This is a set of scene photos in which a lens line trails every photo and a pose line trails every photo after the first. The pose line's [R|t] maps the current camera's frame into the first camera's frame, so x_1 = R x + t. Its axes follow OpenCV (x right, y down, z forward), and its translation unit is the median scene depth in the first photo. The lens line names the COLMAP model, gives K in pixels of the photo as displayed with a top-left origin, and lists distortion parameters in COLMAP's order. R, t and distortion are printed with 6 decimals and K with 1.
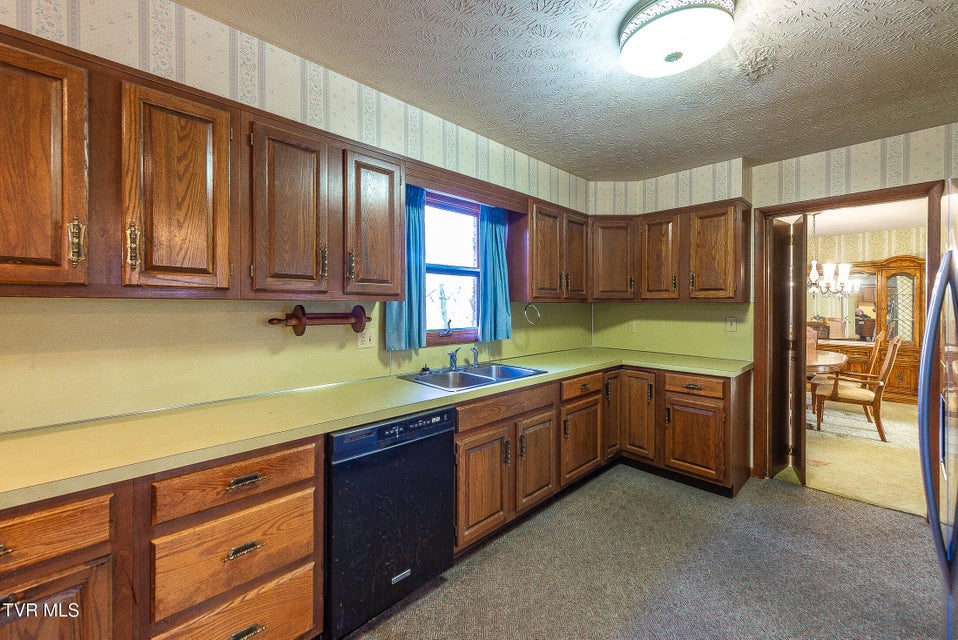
lens RADIAL K [[376.0, 0, 473.8], [0, 376.0, 307.9], [0, 0, 1]] dist [0.000626, -0.000052]
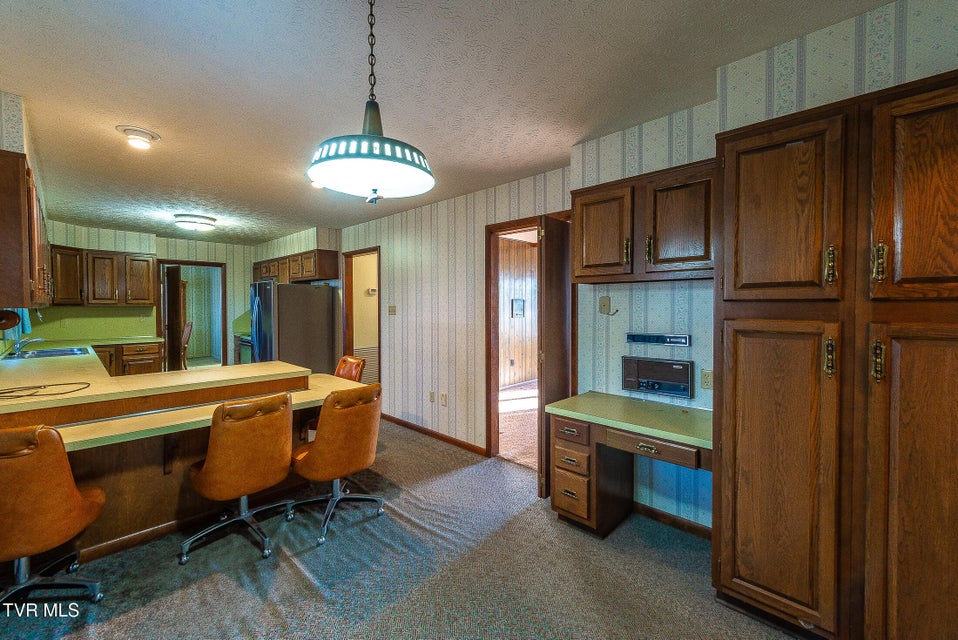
lens RADIAL K [[376.0, 0, 473.8], [0, 376.0, 307.9], [0, 0, 1]] dist [0.000626, -0.000052]
pose [[-0.062793, -0.014688, 0.997919, -1.413330], [0.004945, 0.999875, 0.015028, -0.027092], [-0.998014, 0.005879, -0.062712, -0.575768]]
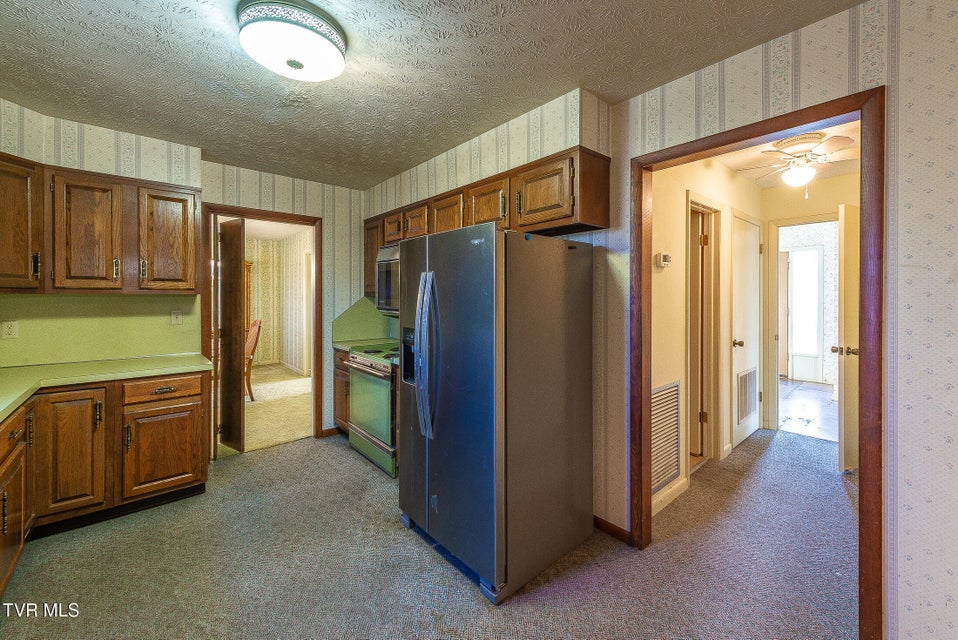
lens RADIAL K [[383.9, 0, 483.0], [0, 383.9, 296.9], [0, 0, 1]] dist [0.001458, 0.000113]
pose [[0.034974, -0.005484, 0.999373, -0.277762], [0.003666, 0.999979, 0.005359, -0.010572], [-0.999381, 0.003476, 0.034994, 0.217655]]
